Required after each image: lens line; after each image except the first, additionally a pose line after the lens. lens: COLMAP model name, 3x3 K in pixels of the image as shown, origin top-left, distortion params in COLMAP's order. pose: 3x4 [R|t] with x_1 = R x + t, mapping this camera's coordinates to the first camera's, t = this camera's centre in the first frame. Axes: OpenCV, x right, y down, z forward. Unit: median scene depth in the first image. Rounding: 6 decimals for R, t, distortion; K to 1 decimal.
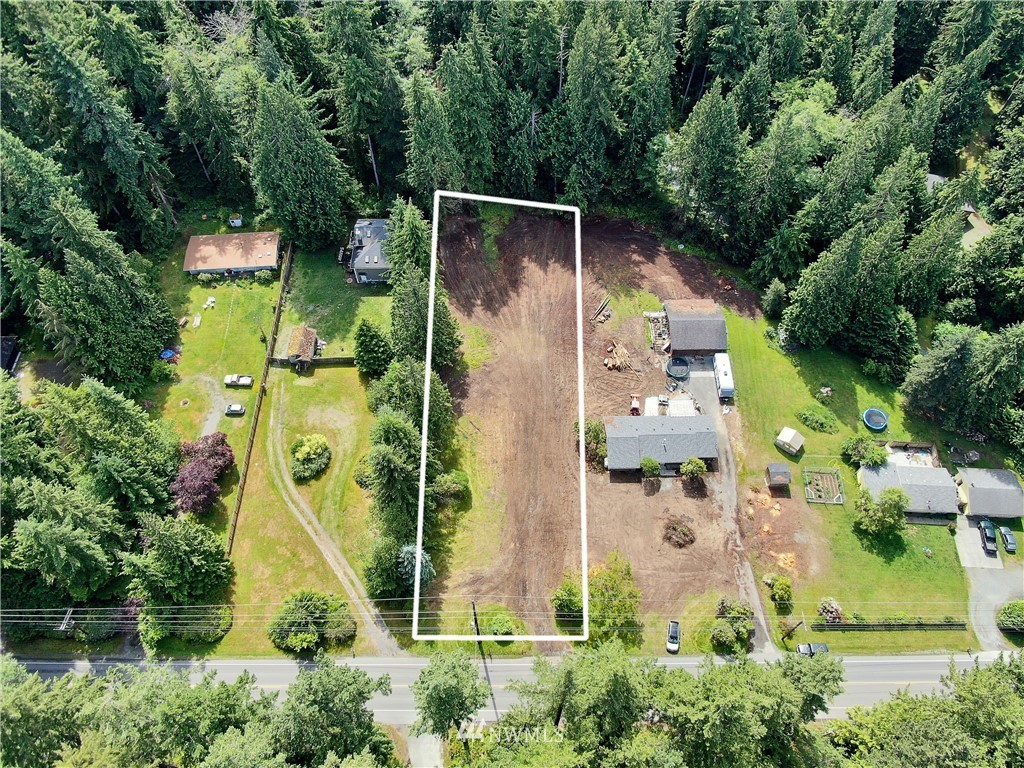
lens RADIAL K [[733.9, 0, 512.0], [0, 733.9, 384.0], [0, 0, 1]] dist [-0.020871, 0.008239]
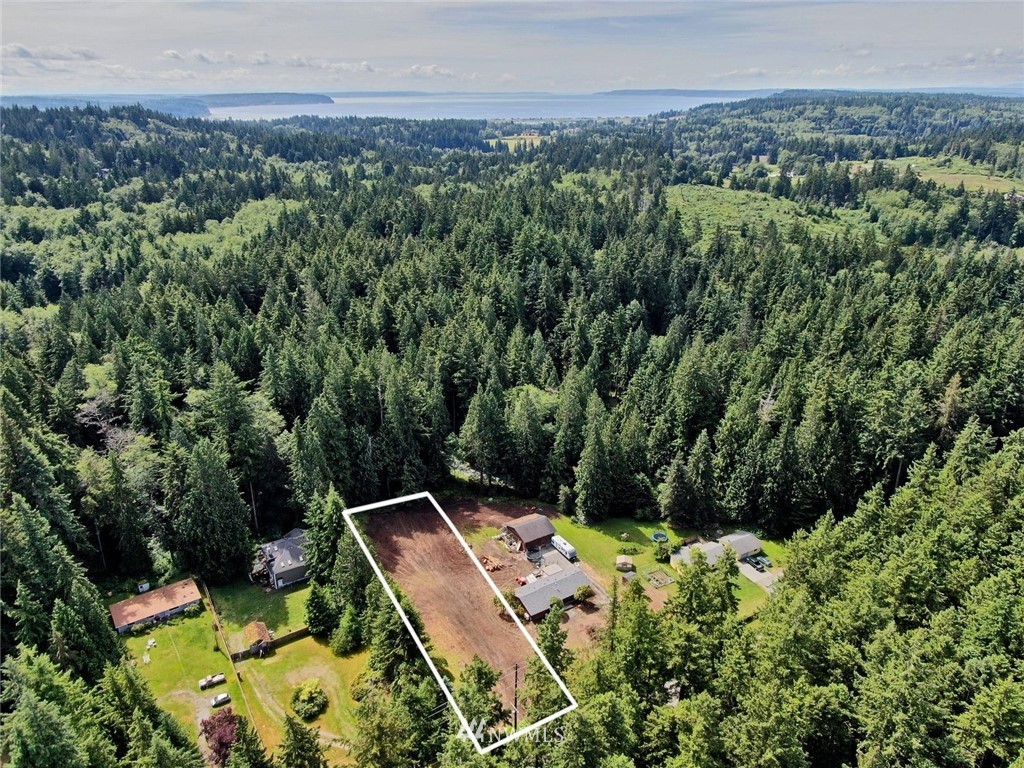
lens RADIAL K [[733.9, 0, 512.0], [0, 733.9, 384.0], [0, 0, 1]] dist [-0.020871, 0.008239]
pose [[0.852596, -0.190895, 0.486456, -0.432894], [0.438128, 0.768500, -0.466318, 0.364167], [-0.284823, 0.610710, 0.738856, -0.232281]]
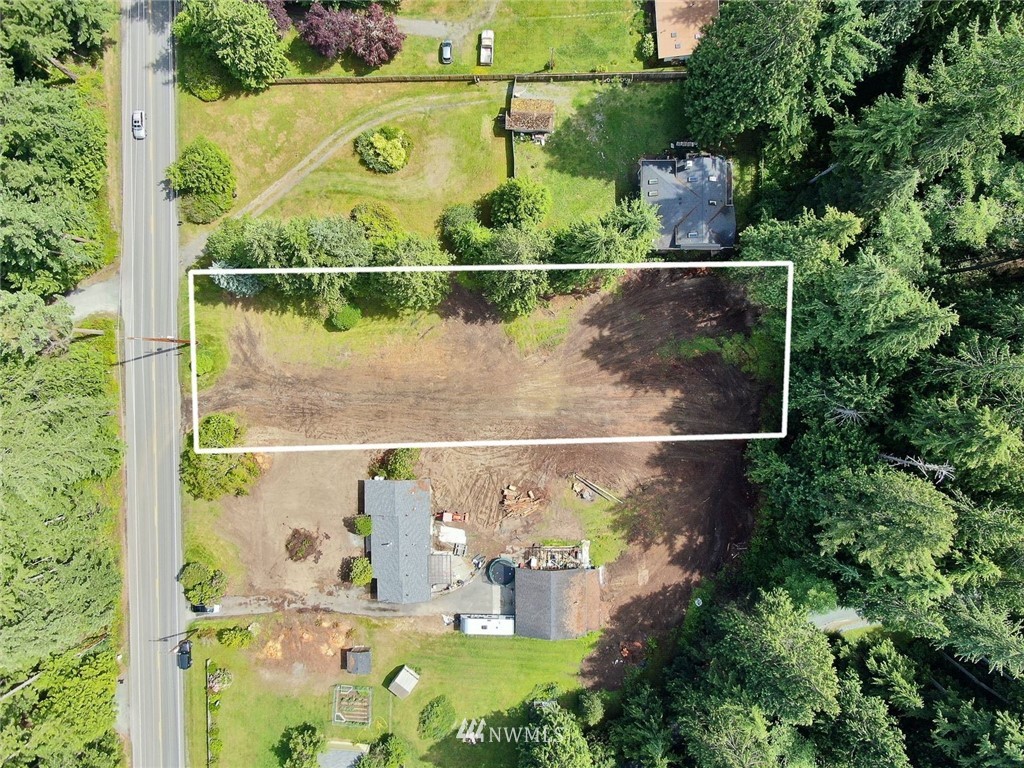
lens RADIAL K [[733.9, 0, 512.0], [0, 733.9, 384.0], [0, 0, 1]] dist [-0.020871, 0.008239]
pose [[-0.002162, 0.999604, 0.028045, -0.013317], [-0.824981, -0.017633, 0.564885, -0.500027], [0.565156, -0.021916, 0.824693, 0.316566]]
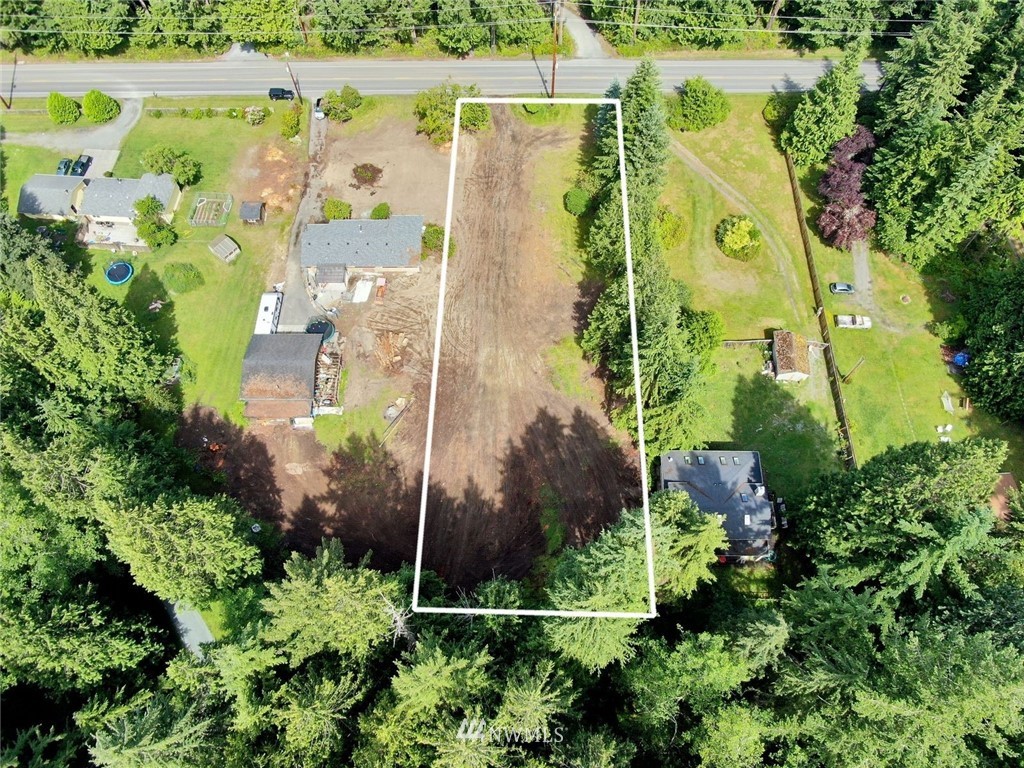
lens RADIAL K [[733.9, 0, 512.0], [0, 733.9, 384.0], [0, 0, 1]] dist [-0.020871, 0.008239]
pose [[-0.999649, -0.008105, 0.025226, -0.010666], [0.025807, -0.513614, 0.857633, -0.746810], [0.006005, 0.857983, 0.513642, 0.627662]]
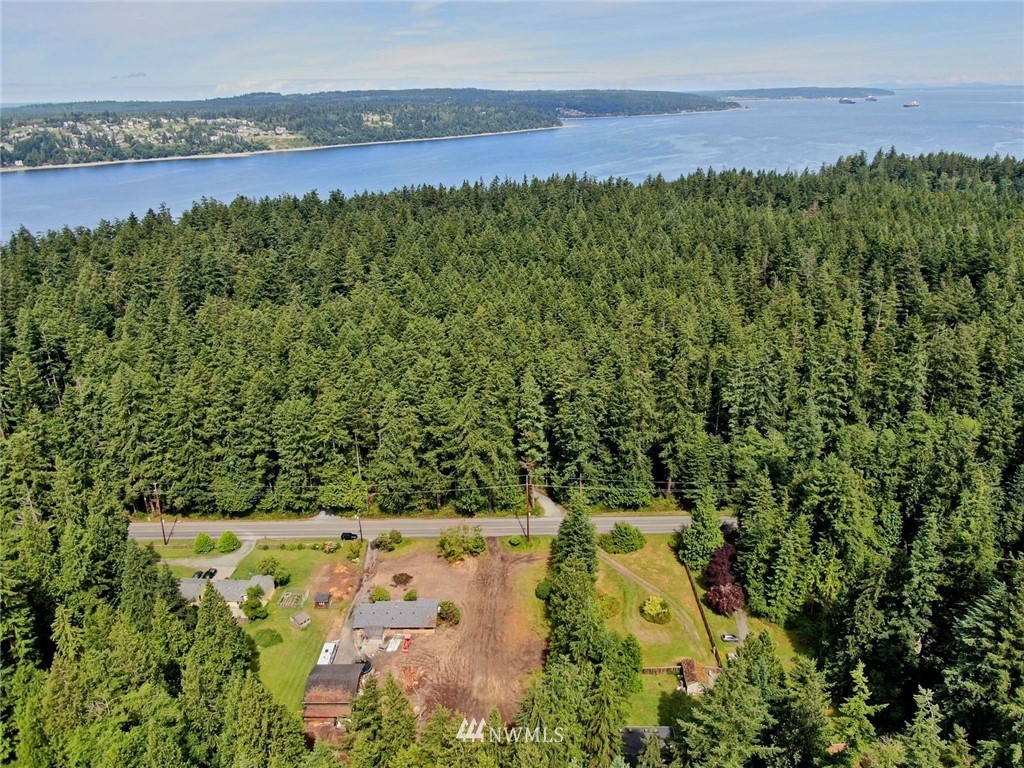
lens RADIAL K [[733.9, 0, 512.0], [0, 733.9, 384.0], [0, 0, 1]] dist [-0.020871, 0.008239]
pose [[-0.999378, 0.018377, 0.030104, -0.054127], [0.033074, 0.191890, 0.980859, -1.225906], [0.012249, 0.981244, -0.192379, 0.783053]]
